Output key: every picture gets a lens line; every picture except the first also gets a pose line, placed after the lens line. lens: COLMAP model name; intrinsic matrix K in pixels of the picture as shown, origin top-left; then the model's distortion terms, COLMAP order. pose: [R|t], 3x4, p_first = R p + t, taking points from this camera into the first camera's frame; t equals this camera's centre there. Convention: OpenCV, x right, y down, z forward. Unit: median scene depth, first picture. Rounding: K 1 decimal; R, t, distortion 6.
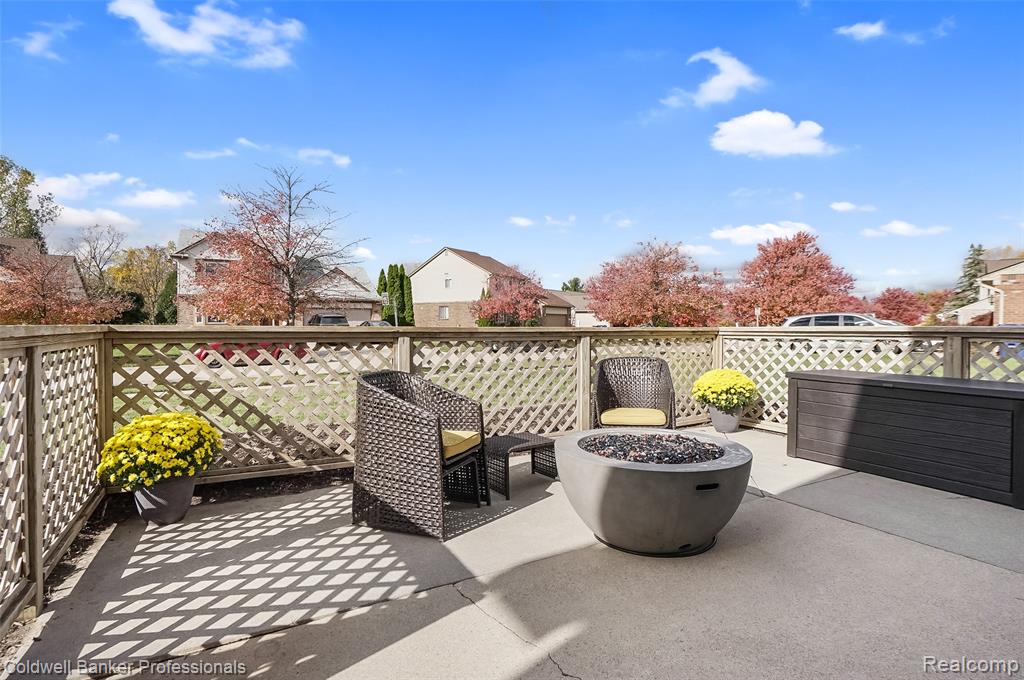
lens RADIAL K [[542.6, 0, 512.0], [0, 542.6, 340.0], [0, 0, 1]] dist [-0.061076, 0.036935]
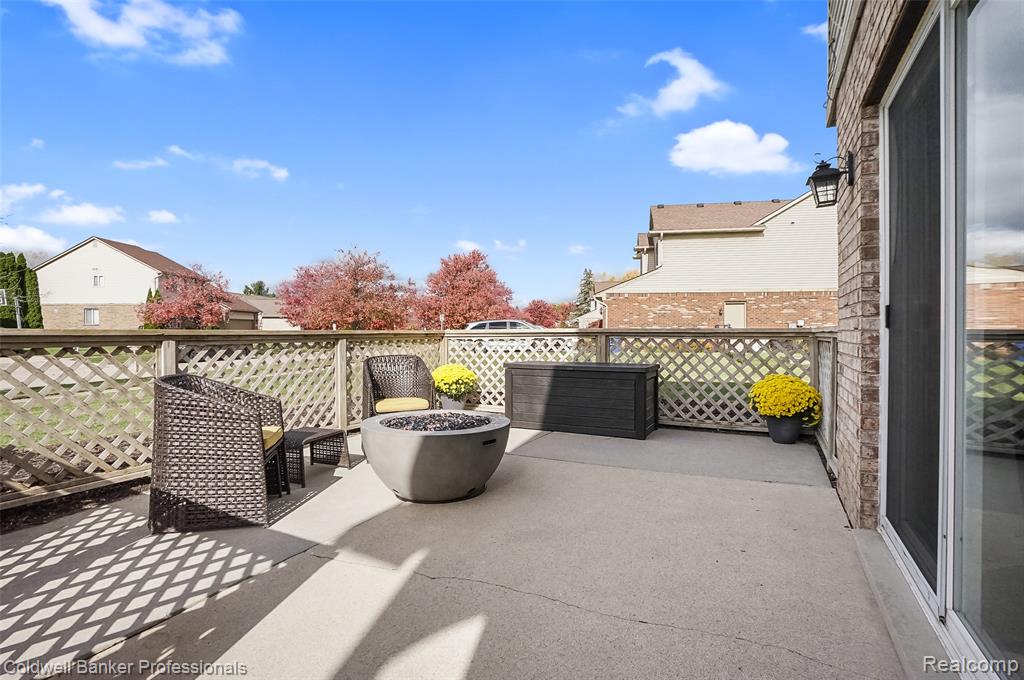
lens RADIAL K [[532.3, 0, 532.9], [0, 532.3, 341.4], [0, 0, 1]] dist [-0.055914, 0.030659]
pose [[0.812880, -0.015684, 0.582219, -0.221479], [0.020265, 0.999794, -0.001361, 0.010027], [-0.582078, 0.012905, 0.813031, -0.125023]]
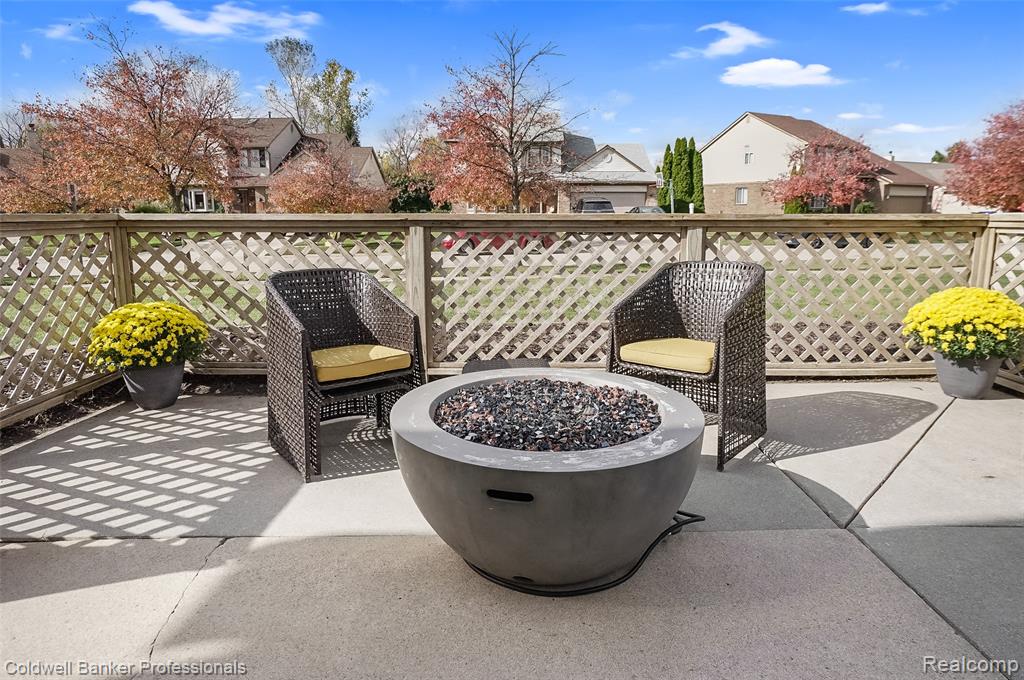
lens RADIAL K [[607.9, 0, 548.1], [0, 607.9, 320.8], [0, 0, 1]] dist [-0.026299, 0.017890]
pose [[0.866710, 0.084131, -0.491666, 0.452850], [-0.009512, 0.988282, 0.152342, -0.007053], [0.498722, -0.127360, 0.857354, 0.313655]]
